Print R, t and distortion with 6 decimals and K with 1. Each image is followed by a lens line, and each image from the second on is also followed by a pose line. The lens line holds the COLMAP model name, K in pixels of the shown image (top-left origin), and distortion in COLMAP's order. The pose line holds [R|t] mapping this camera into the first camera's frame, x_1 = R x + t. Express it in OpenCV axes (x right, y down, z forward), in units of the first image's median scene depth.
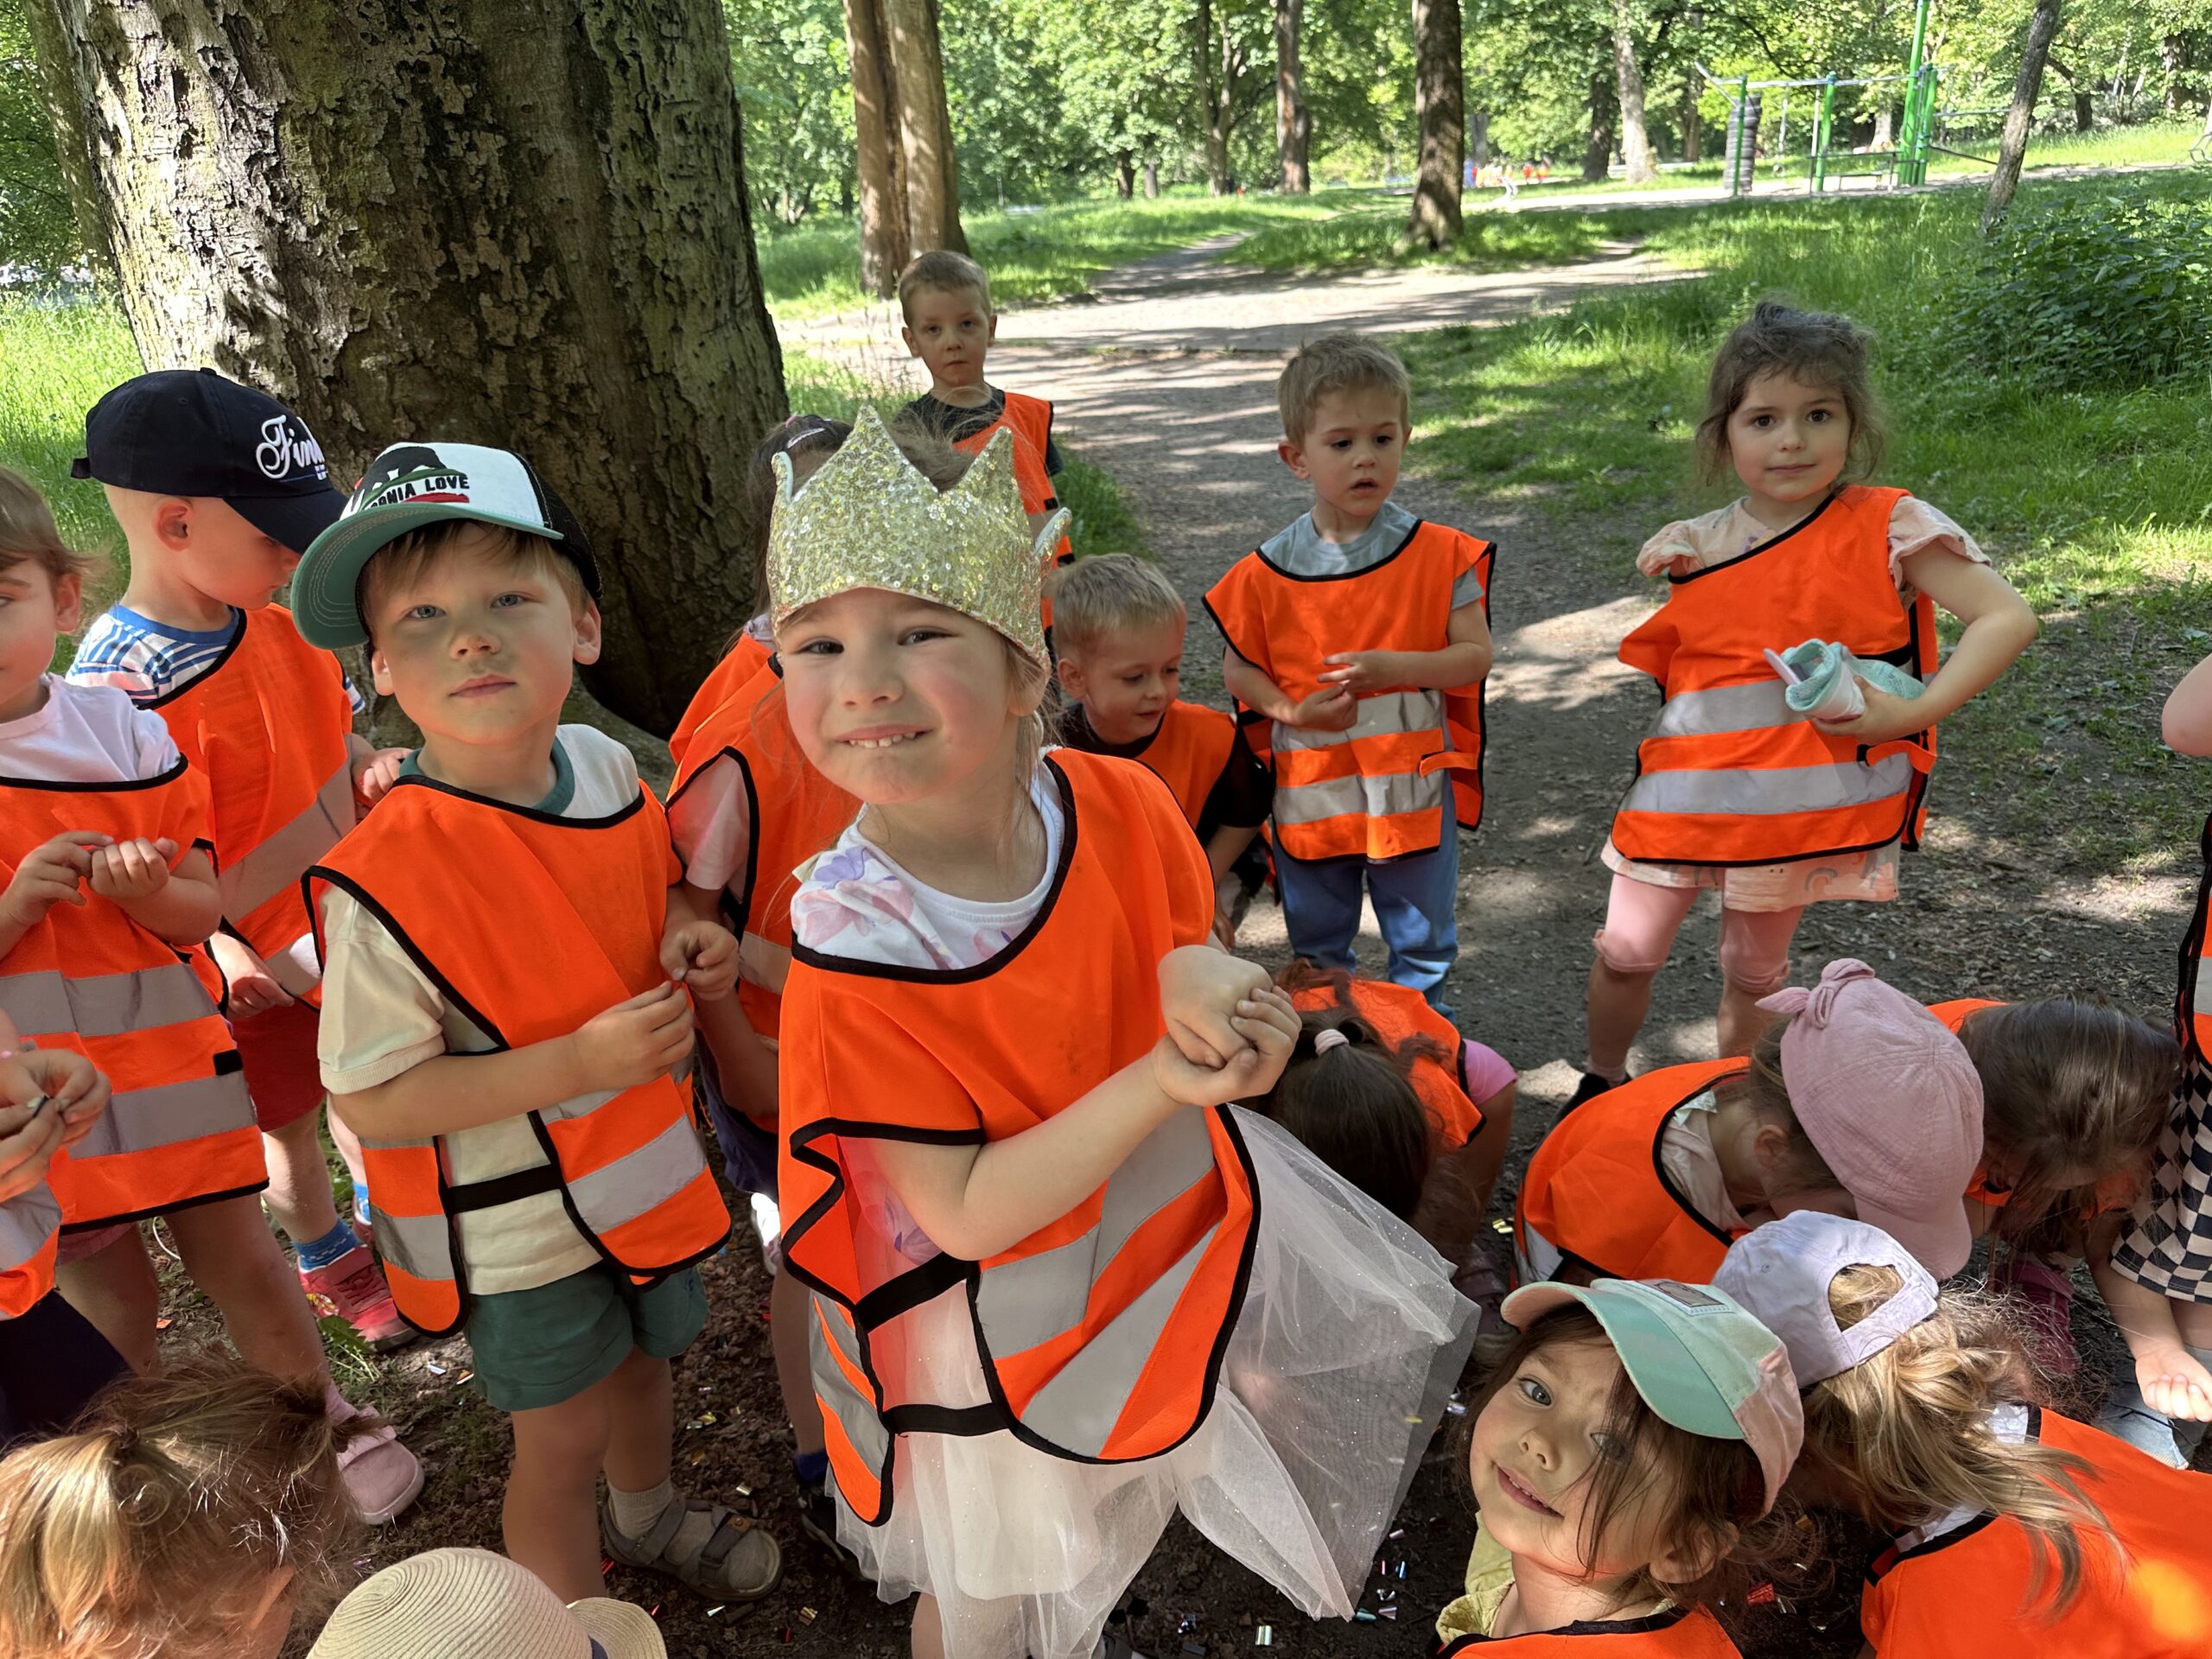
lens RADIAL K [[1573.0, 0, 1108.2], [0, 1573.0, 824.8], [0, 0, 1]] dist [0.012050, -0.024340]
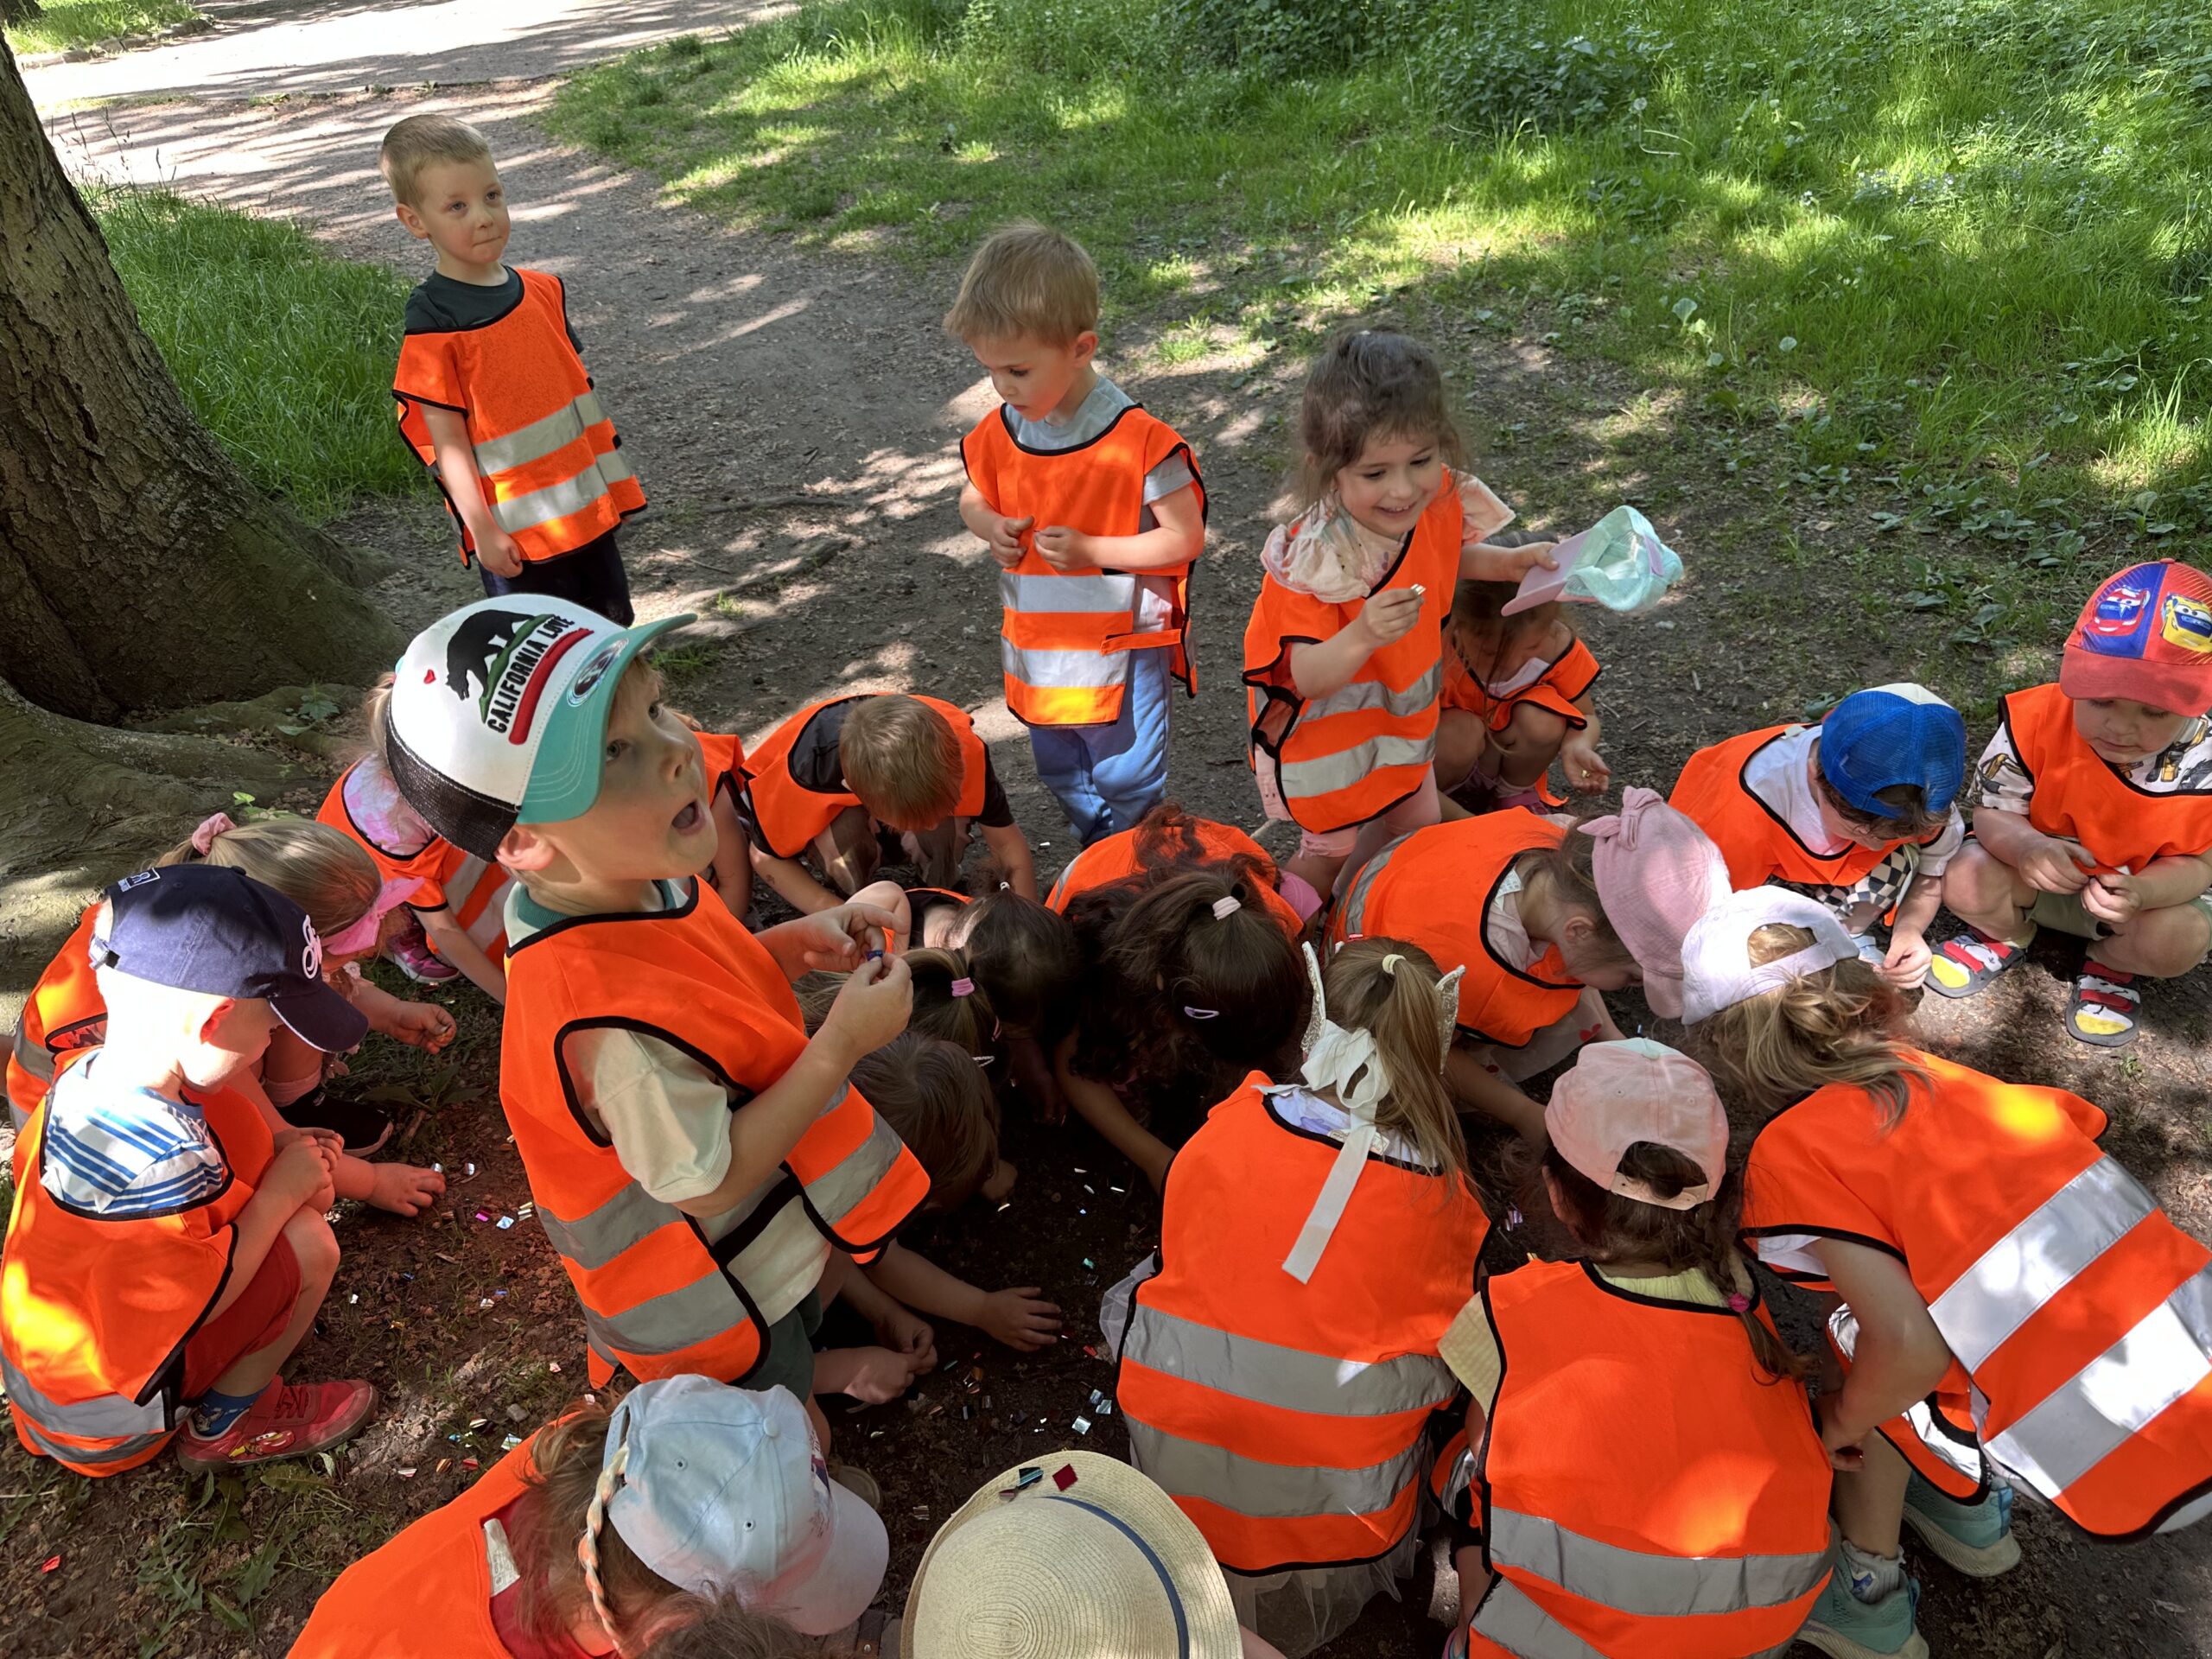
lens RADIAL K [[1573.0, 0, 1108.2], [0, 1573.0, 824.8], [0, 0, 1]] dist [0.012050, -0.024340]
pose [[0.877126, -0.279461, 0.390578, -0.177535], [0.205190, 0.953365, 0.221340, -0.089841], [-0.434220, -0.114000, 0.893564, -0.002441]]
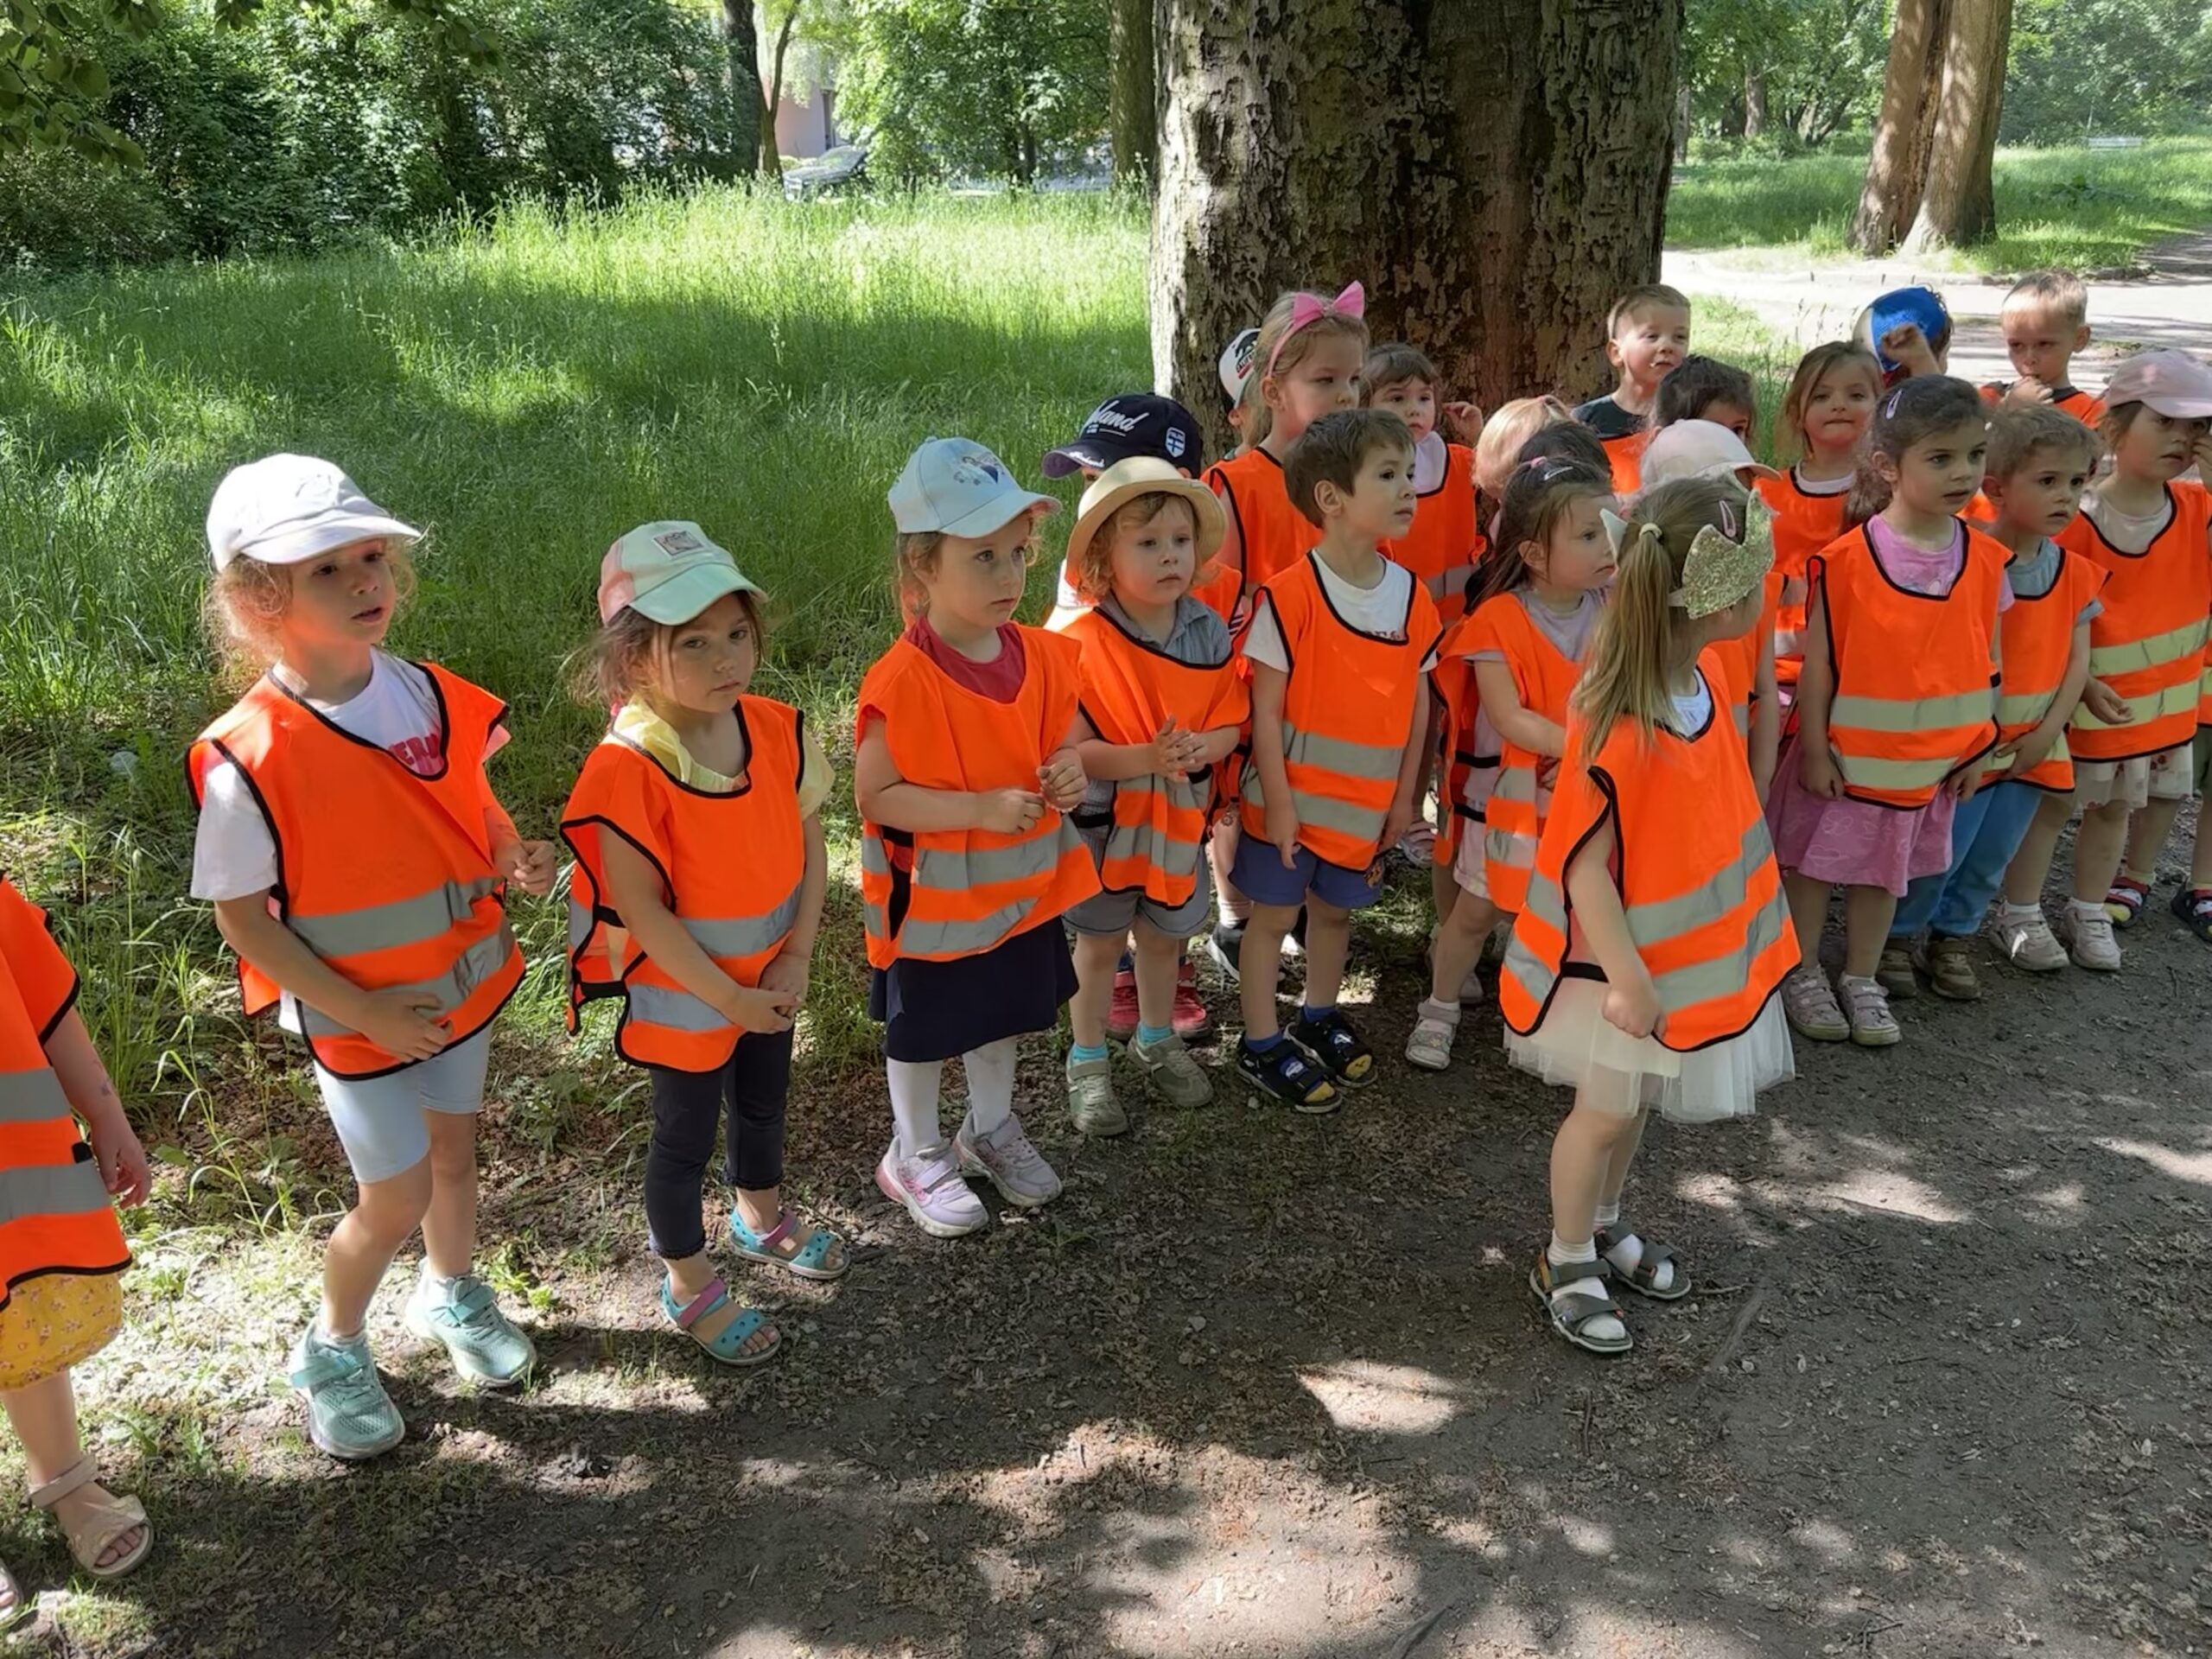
lens RADIAL K [[1730.3, 0, 1106.0], [0, 1730.3, 829.5], [0, 0, 1]] dist [0.003953, -0.010265]
pose [[0.851390, 0.235995, -0.468447, 0.111215], [-0.226137, 0.970955, 0.078152, 0.001903], [0.473284, 0.039395, 0.880028, -0.241893]]
